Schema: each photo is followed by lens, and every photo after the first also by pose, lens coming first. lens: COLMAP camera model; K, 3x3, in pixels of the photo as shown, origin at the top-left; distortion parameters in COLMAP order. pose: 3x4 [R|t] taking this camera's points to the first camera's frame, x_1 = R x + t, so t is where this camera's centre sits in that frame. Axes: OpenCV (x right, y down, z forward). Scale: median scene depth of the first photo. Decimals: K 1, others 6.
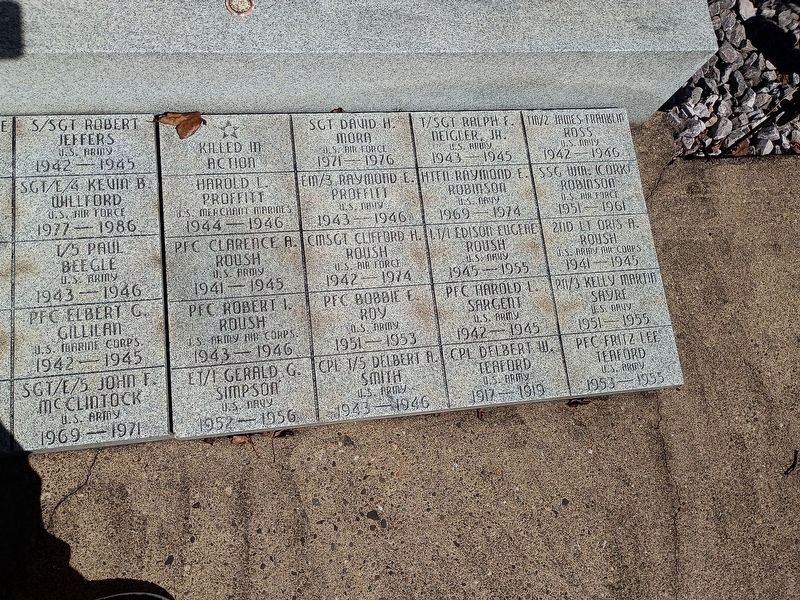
lens RADIAL K [[681.7, 0, 400.0], [0, 681.7, 300.0], [0, 0, 1]] dist [0.048811, -0.080109]
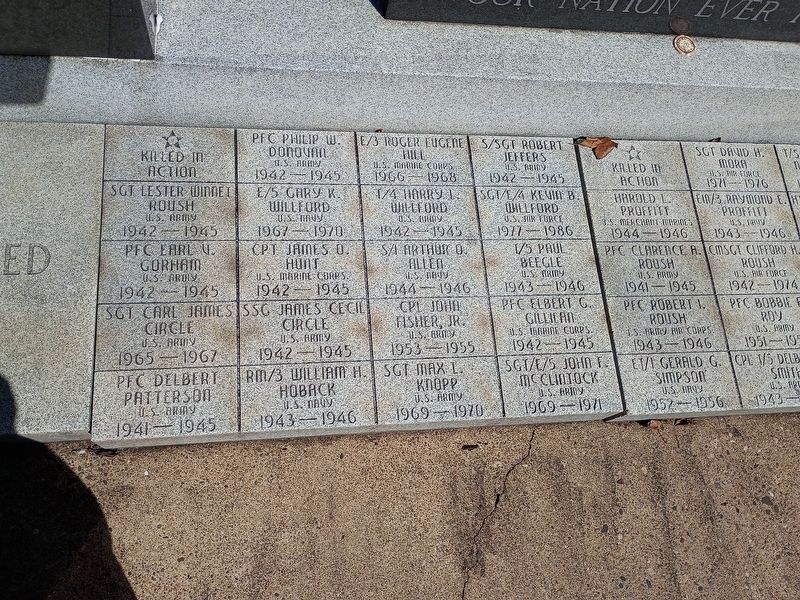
lens RADIAL K [[681.7, 0, 400.0], [0, 681.7, 300.0], [0, 0, 1]] dist [0.048811, -0.080109]
pose [[0.999107, 0.035557, -0.022834, -0.634657], [-0.037335, 0.995862, -0.082856, 0.111587], [0.019794, 0.083634, 0.996300, -0.137794]]
